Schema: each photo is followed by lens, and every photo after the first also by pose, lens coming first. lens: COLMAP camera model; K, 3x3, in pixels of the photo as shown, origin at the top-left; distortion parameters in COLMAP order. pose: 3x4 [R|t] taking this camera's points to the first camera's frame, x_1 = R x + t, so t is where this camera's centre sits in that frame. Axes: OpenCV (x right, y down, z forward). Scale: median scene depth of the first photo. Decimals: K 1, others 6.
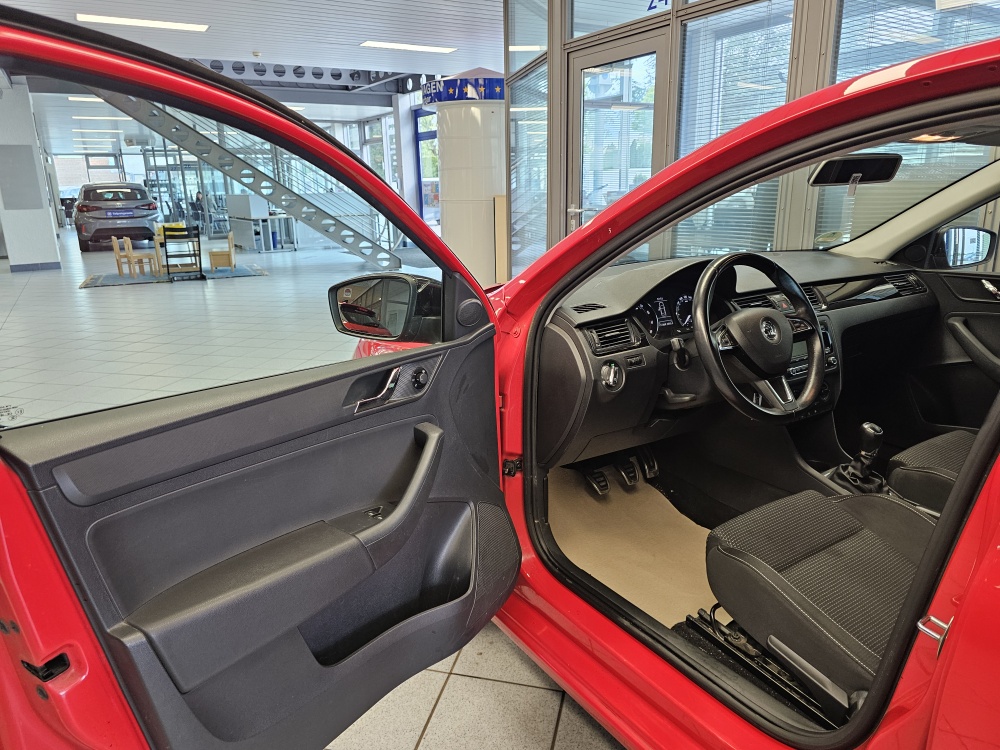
lens RADIAL K [[667.5, 0, 485.0], [0, 667.5, 372.0], [0, 0, 1]] dist [0.065671, -0.057639]
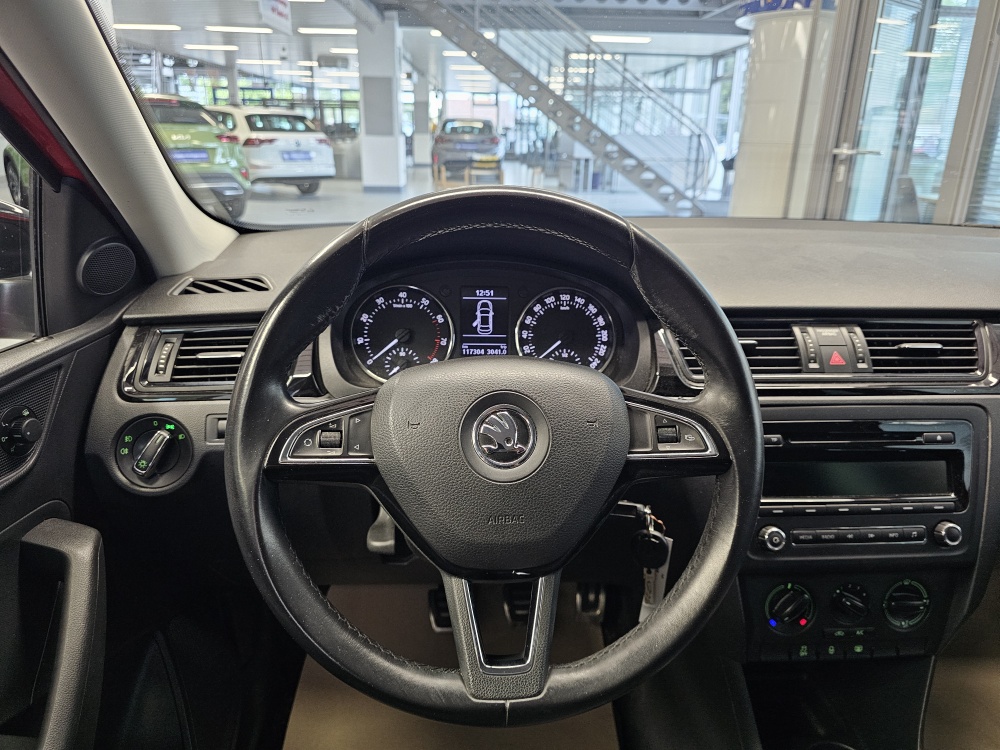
lens RADIAL K [[673.7, 0, 507.1], [0, 673.7, 370.7], [0, 0, 1]] dist [0.065312, -0.094768]
pose [[0.877743, 0.197616, -0.436481, 0.123508], [-0.167606, 0.980066, 0.106677, -0.028067], [0.448861, -0.020478, 0.893367, 0.157328]]
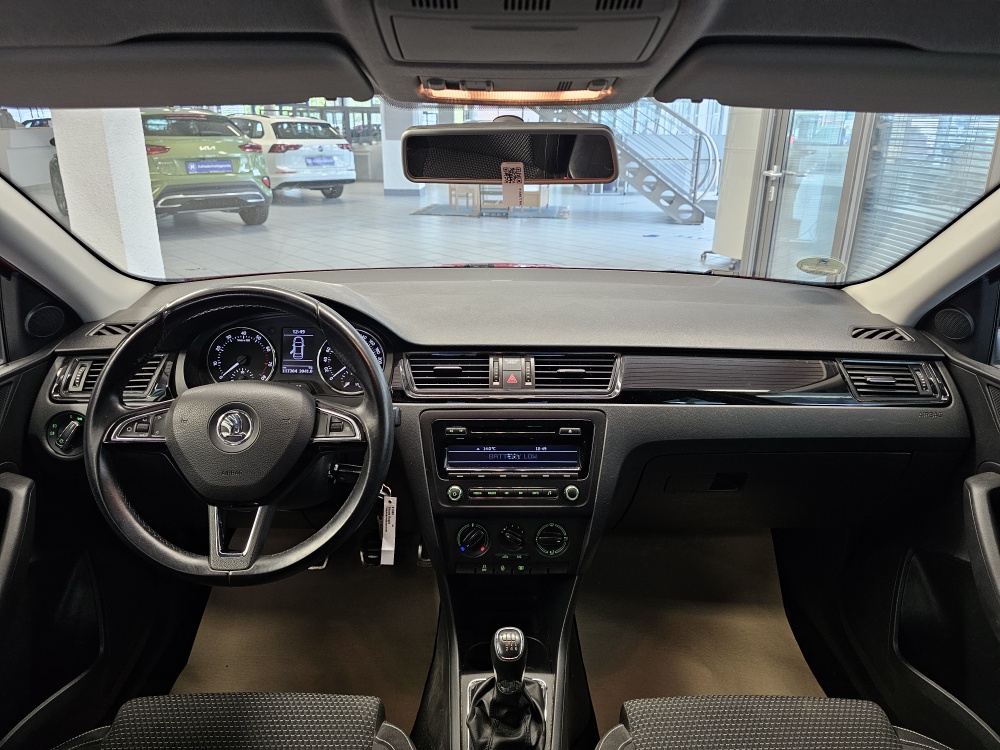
lens RADIAL K [[665.3, 0, 500.2], [0, 665.3, 363.7], [0, 0, 1]] dist [0.071386, -0.090202]
pose [[0.850674, 0.204695, -0.484205, 0.195989], [-0.169121, 0.978673, 0.116610, -0.048894], [0.497747, -0.017308, 0.867149, 0.135309]]
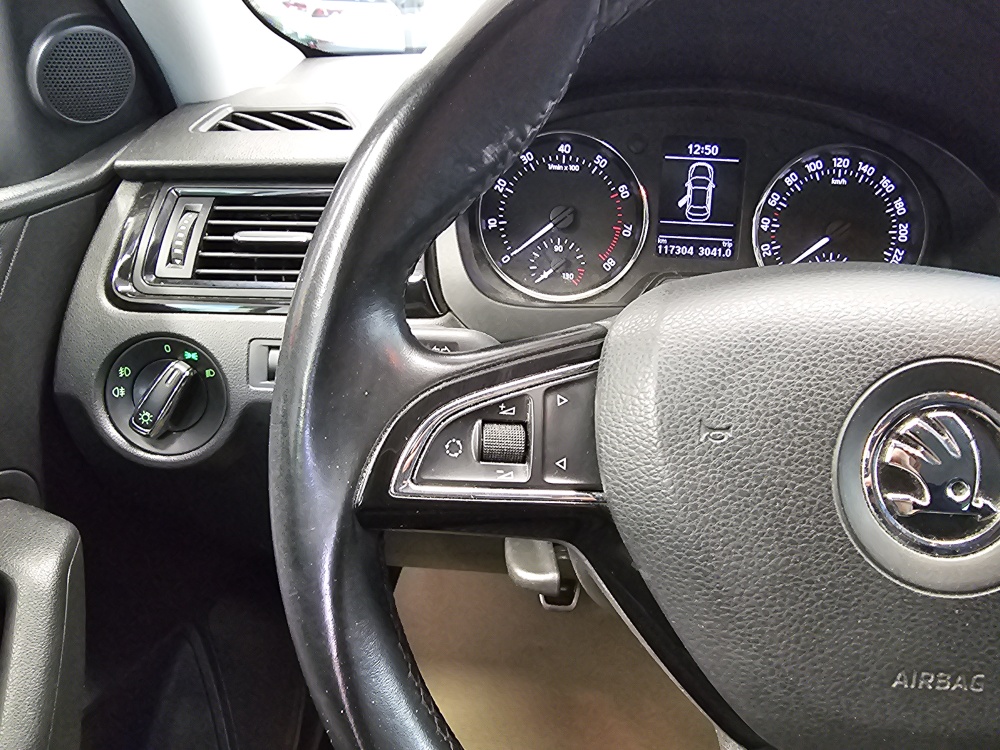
lens RADIAL K [[678.5, 0, 492.4], [0, 678.5, 369.3], [0, 0, 1]] dist [-0.000636, -0.000507]
pose [[0.814472, 0.314109, -0.487823, 0.090386], [-0.202142, 0.941723, 0.268879, -0.021458], [0.543851, -0.120385, 0.830502, 0.187687]]
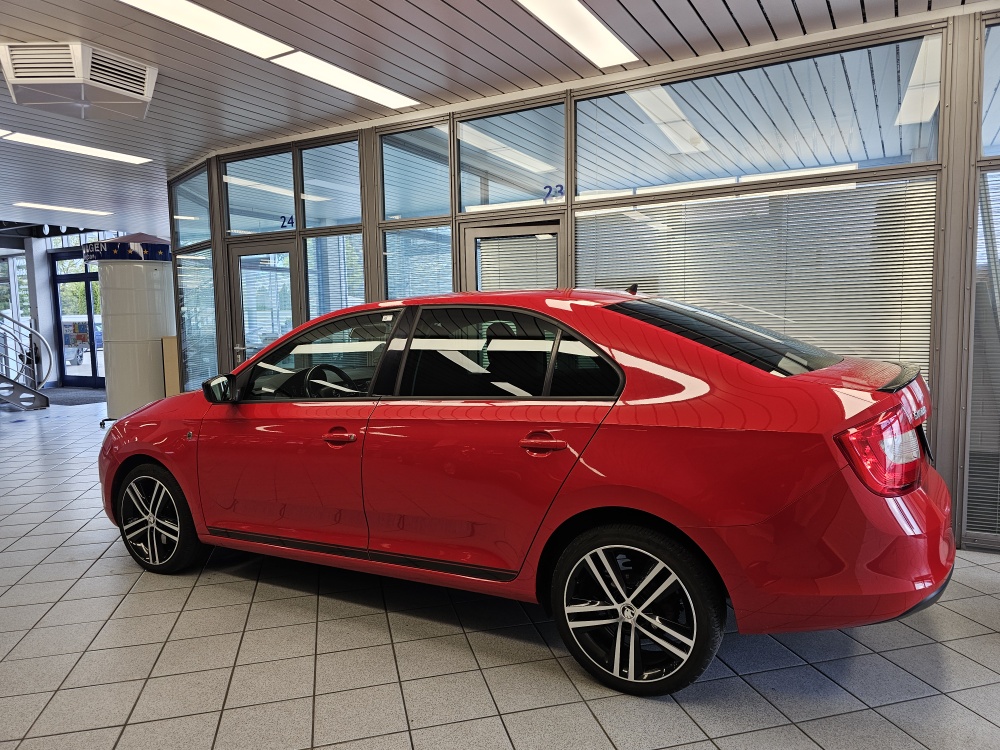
lens RADIAL K [[684.5, 0, 501.1], [0, 684.5, 383.2], [0, 0, 1]] dist [0.032545, -0.038460]
pose [[0.871024, -0.036756, 0.489864, -0.067427], [0.126285, 0.980437, -0.150981, 0.080492], [-0.474732, 0.193370, 0.858626, -0.332830]]
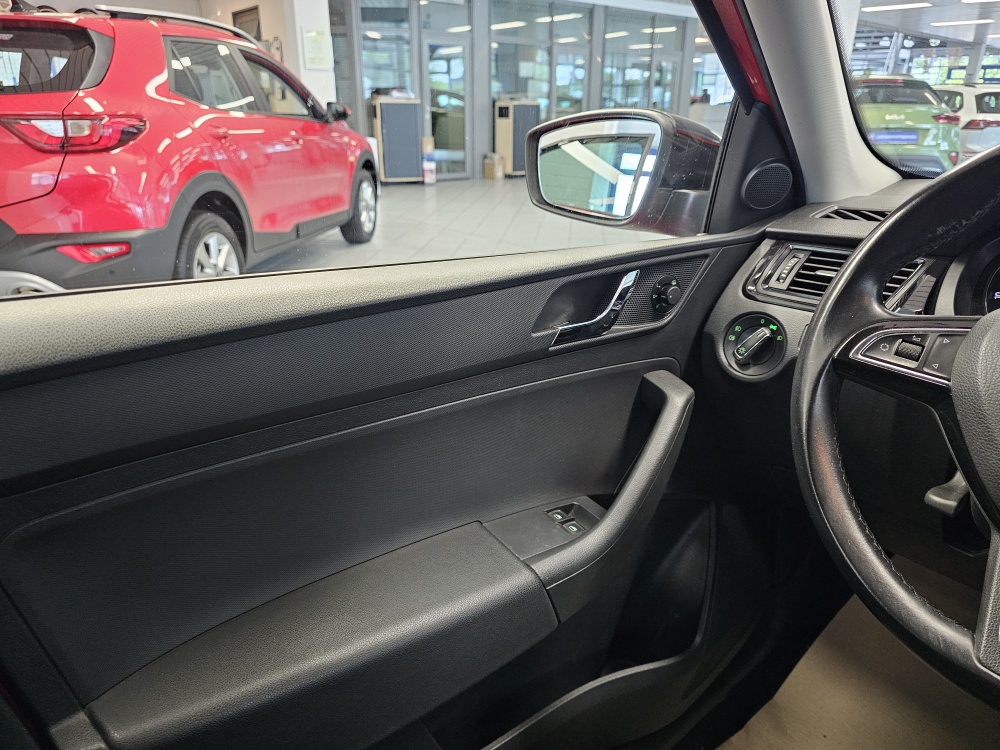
lens RADIAL K [[675.0, 0, 503.0], [0, 675.0, 365.3], [0, 0, 1]] dist [0.035423, -0.040930]
pose [[0.147730, 0.372036, -0.916387, 0.136797], [-0.269962, 0.906537, 0.324517, -0.020247], [0.951471, 0.199449, 0.234359, 0.156146]]
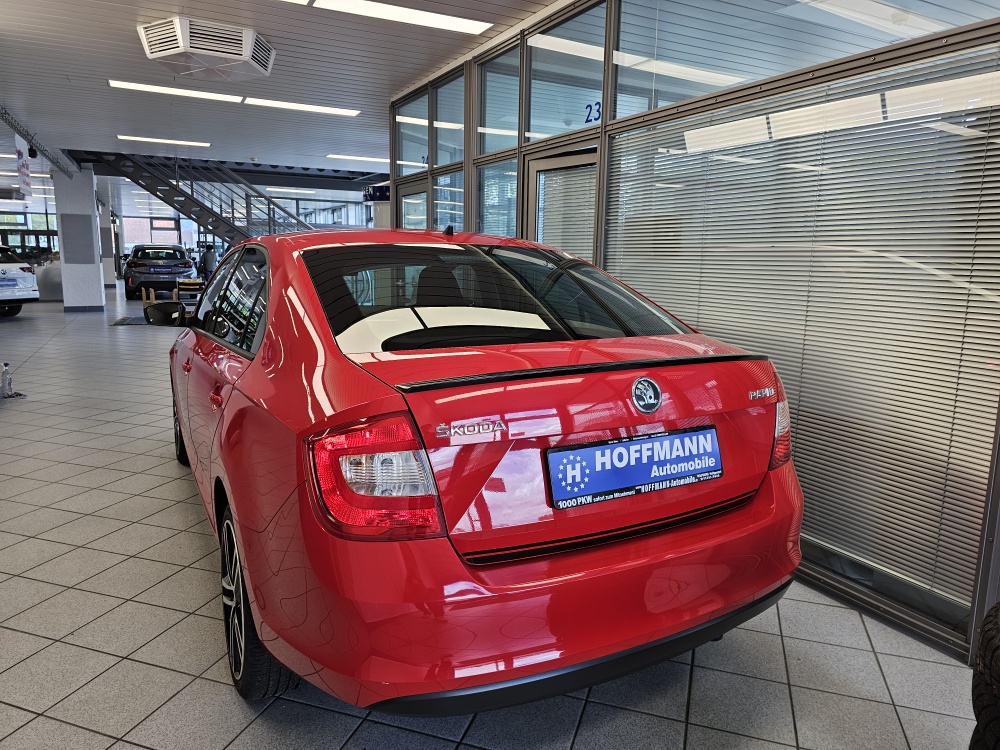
lens RADIAL K [[675.0, 0, 503.0], [0, 675.0, 365.3], [0, 0, 1]] dist [0.035423, -0.040930]
pose [[0.997461, 0.049228, -0.051470, 0.319619], [-0.054514, 0.992772, -0.106924, 0.070976], [0.045834, 0.109458, 0.992934, -0.351180]]
